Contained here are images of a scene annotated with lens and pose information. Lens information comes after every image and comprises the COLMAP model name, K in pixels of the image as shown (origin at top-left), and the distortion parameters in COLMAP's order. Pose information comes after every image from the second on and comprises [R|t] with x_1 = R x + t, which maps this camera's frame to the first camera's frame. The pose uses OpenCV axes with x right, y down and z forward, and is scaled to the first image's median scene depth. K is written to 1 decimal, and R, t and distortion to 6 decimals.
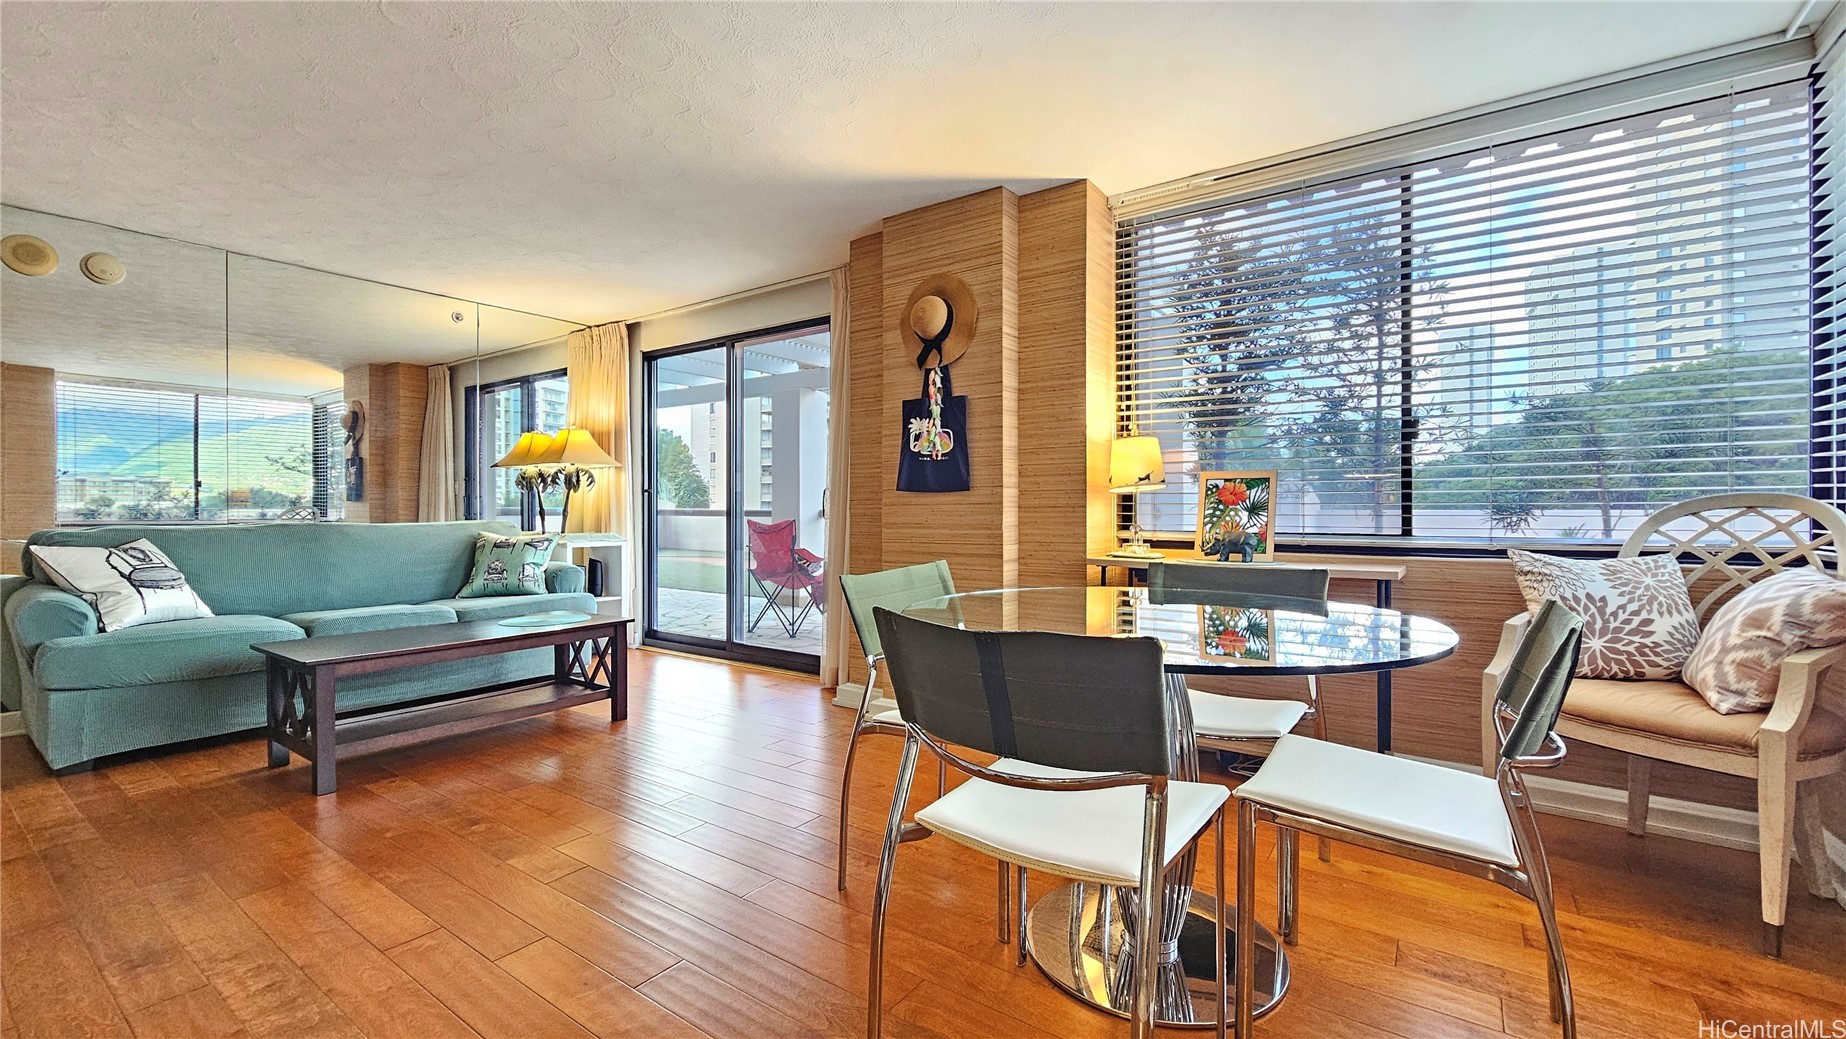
lens RADIAL K [[759.1, 0, 917.2], [0, 759.1, 517.3], [0, 0, 1]] dist [-0.001439, -0.000379]
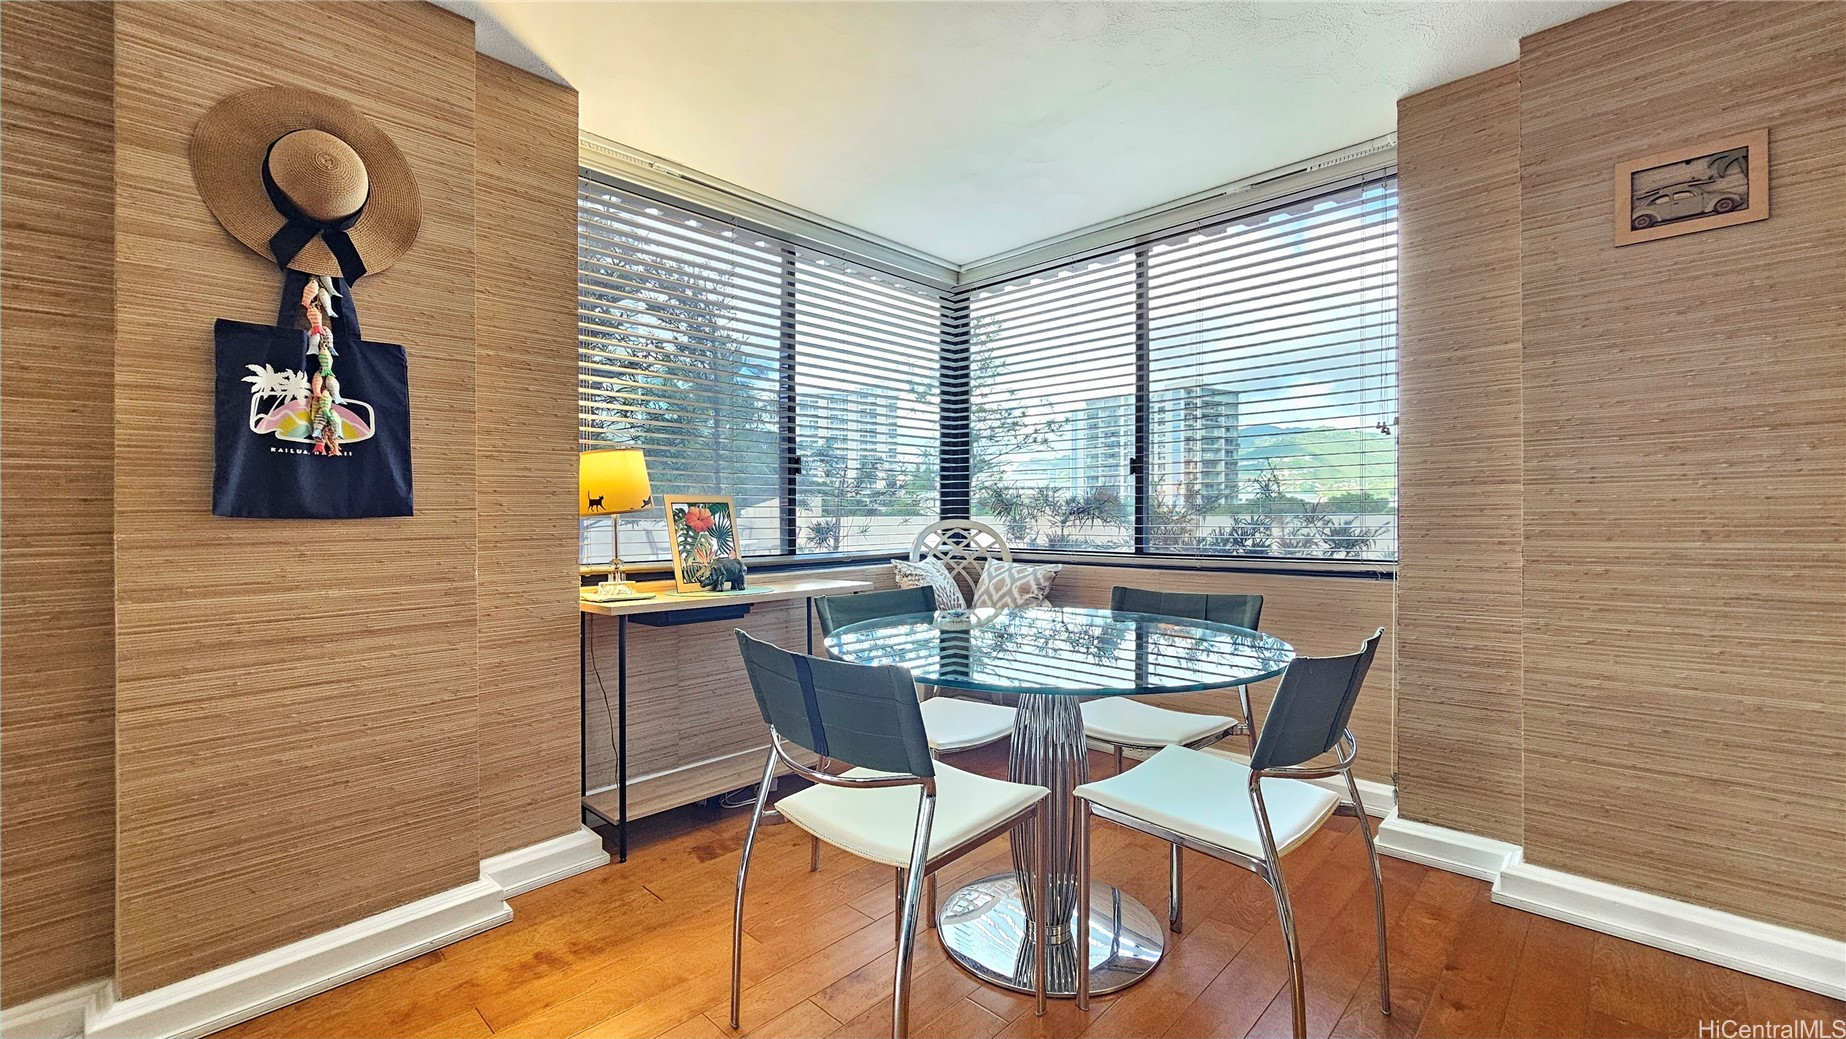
lens RADIAL K [[759.1, 0, 921.8], [0, 759.1, 516.9], [0, 0, 1]] dist [-0.001439, -0.000379]
pose [[0.133179, -0.005454, 0.991077, -0.430293], [0.017650, 0.999839, 0.003131, -0.028529], [-0.990935, 0.017076, 0.133254, 0.531689]]
